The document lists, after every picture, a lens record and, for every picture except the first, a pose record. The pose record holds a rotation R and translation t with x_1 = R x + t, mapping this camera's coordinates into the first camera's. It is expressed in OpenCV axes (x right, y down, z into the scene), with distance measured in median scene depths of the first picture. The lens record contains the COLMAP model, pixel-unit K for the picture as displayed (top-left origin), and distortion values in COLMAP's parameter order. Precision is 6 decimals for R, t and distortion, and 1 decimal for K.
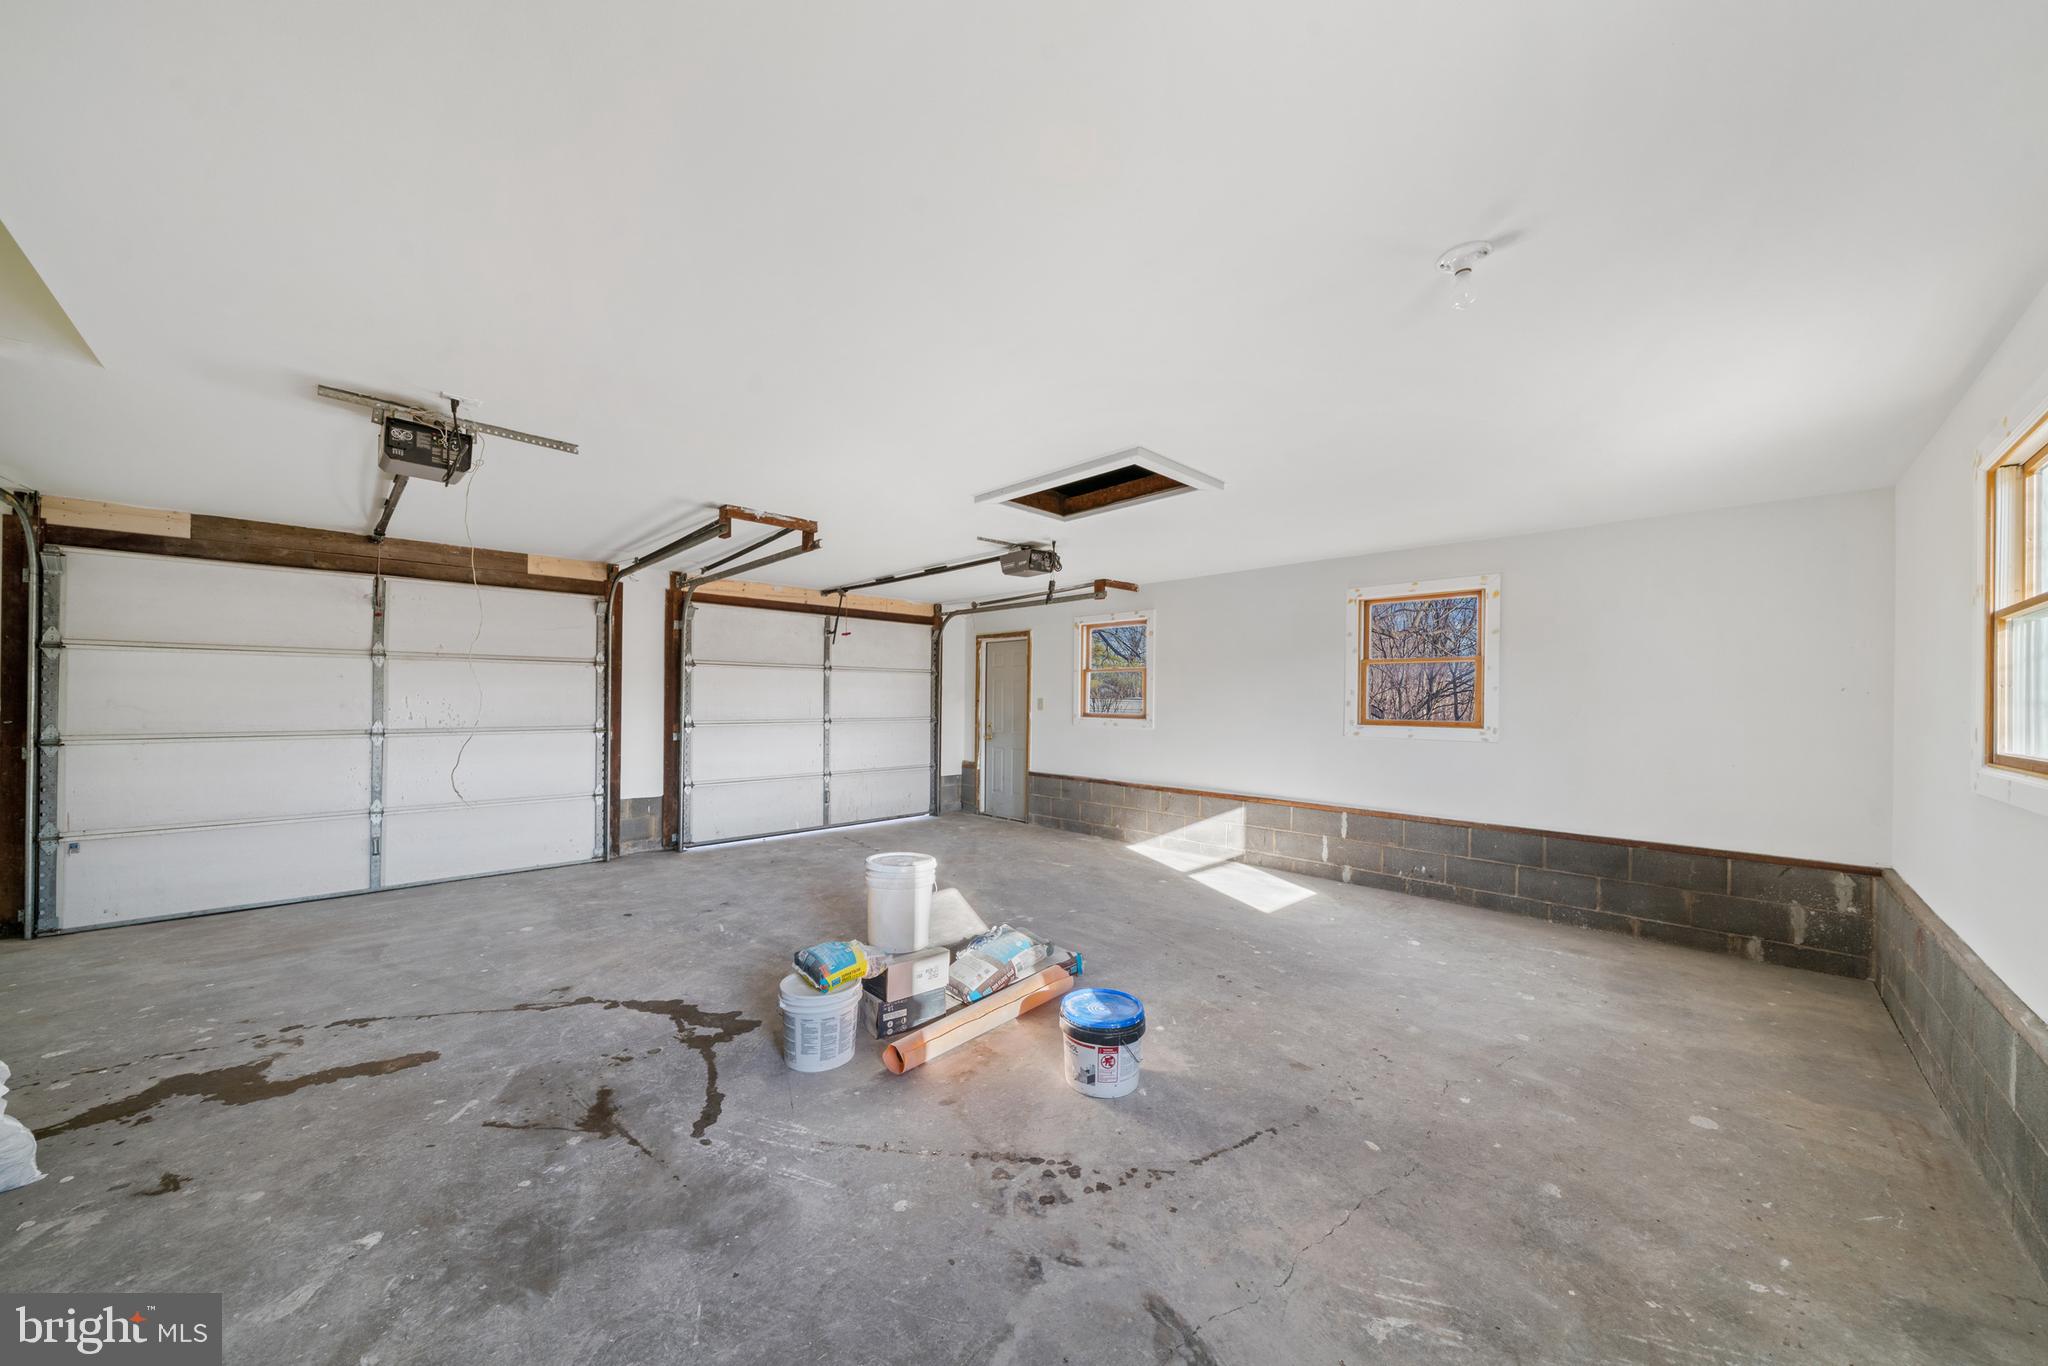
lens RADIAL K [[696.5, 0, 1021.6], [0, 696.5, 700.1], [0, 0, 1]] dist [-0.009437, 0.001363]
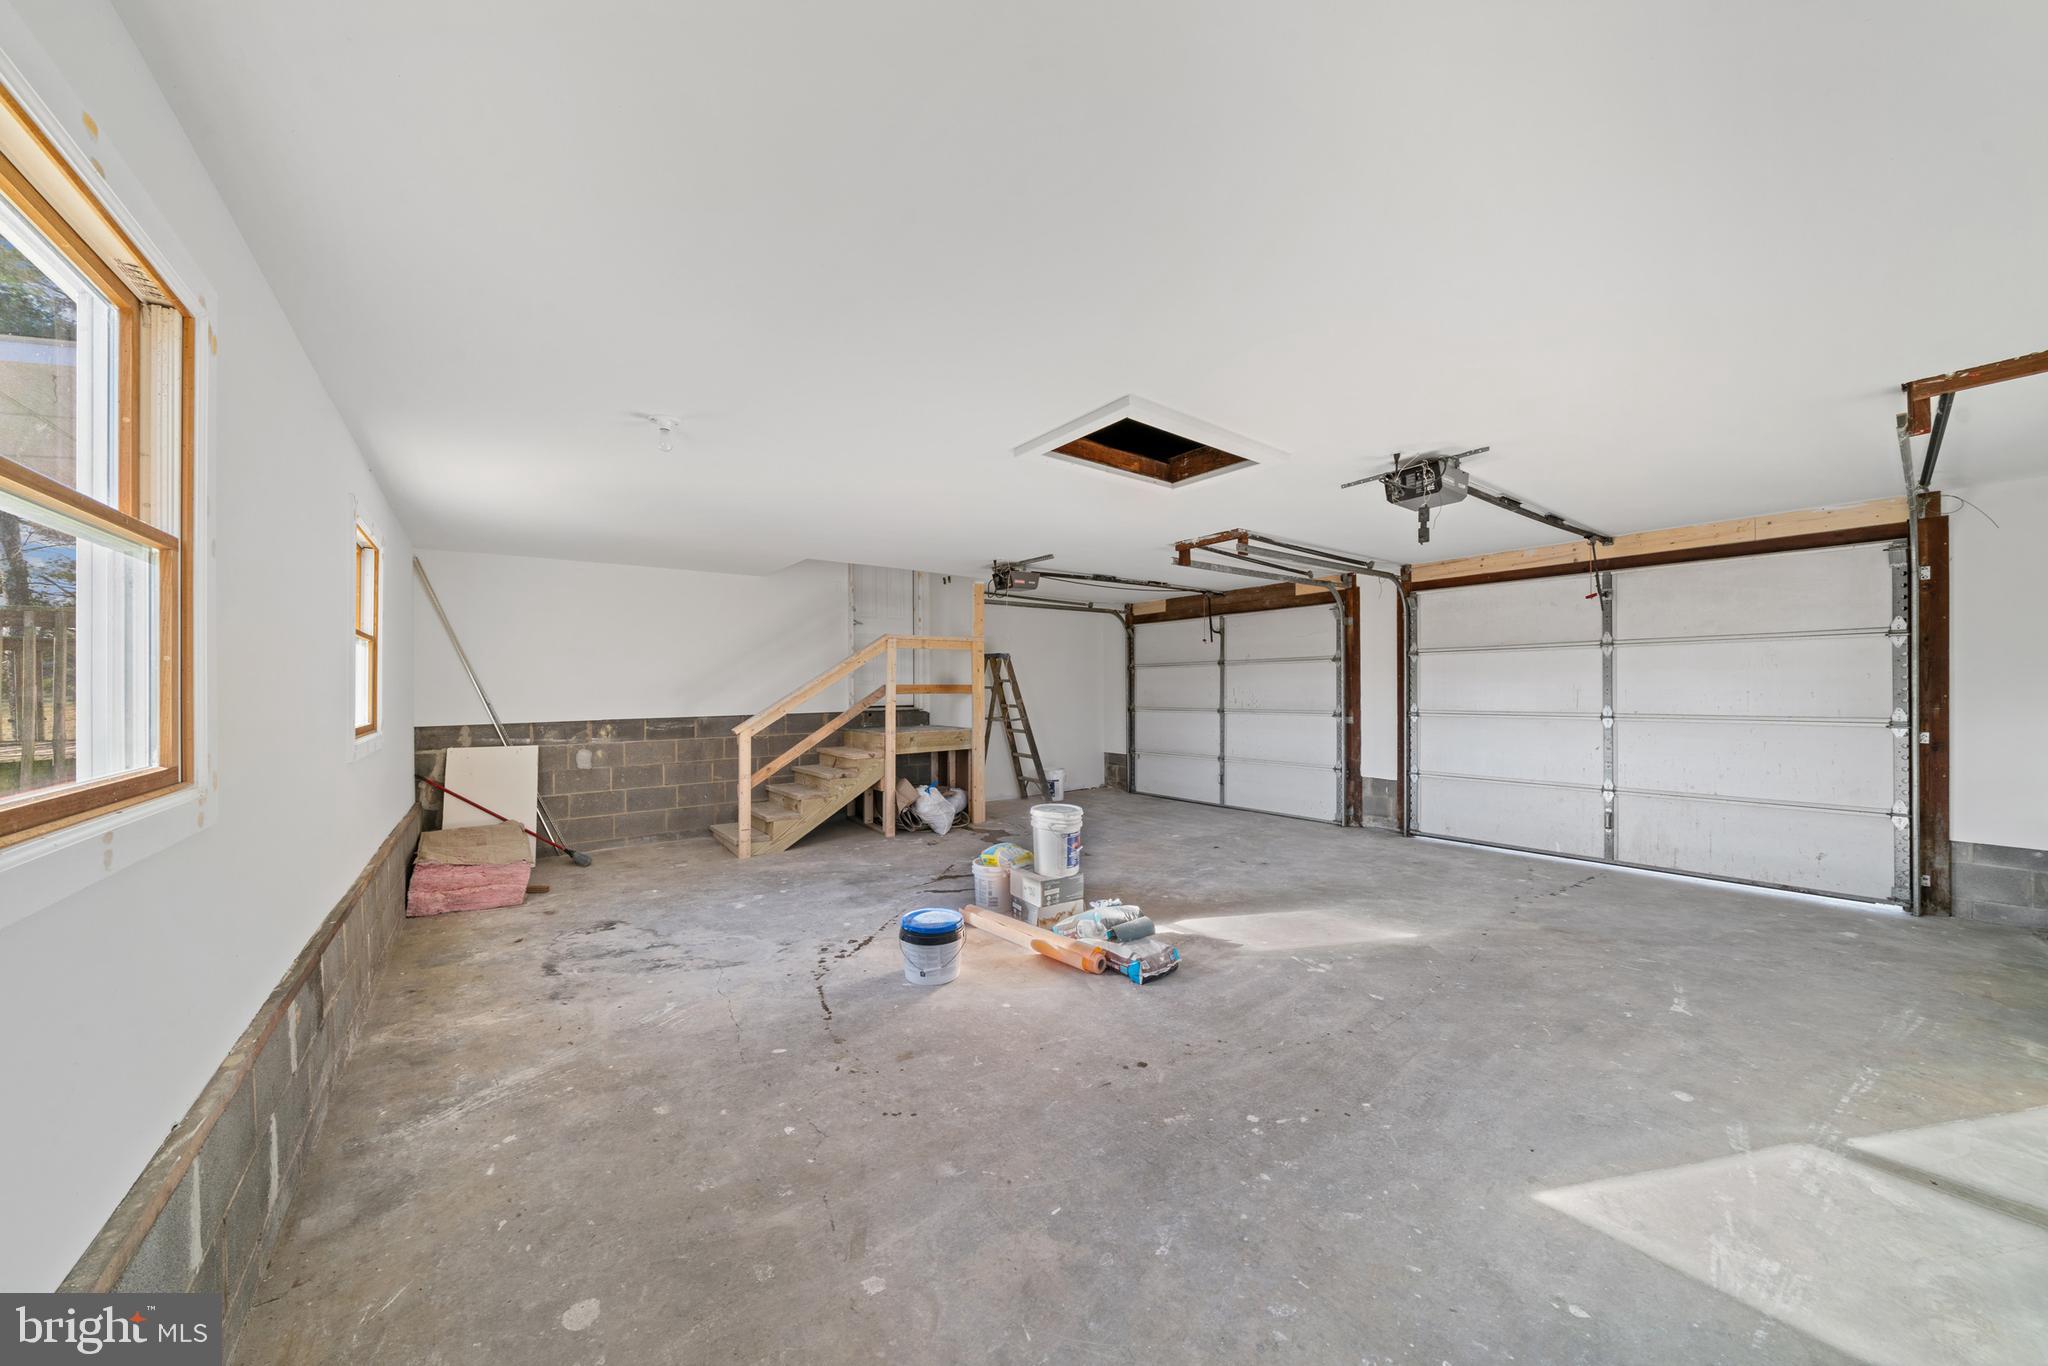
lens RADIAL K [[696.5, 0, 1026.1], [0, 696.5, 684.5], [0, 0, 1]] dist [-0.009437, 0.001363]
pose [[-0.110909, -0.013093, -0.993744, 0.813422], [0.004222, 0.999898, -0.013645, 0.006181], [0.993822, -0.005709, -0.110842, 0.758965]]
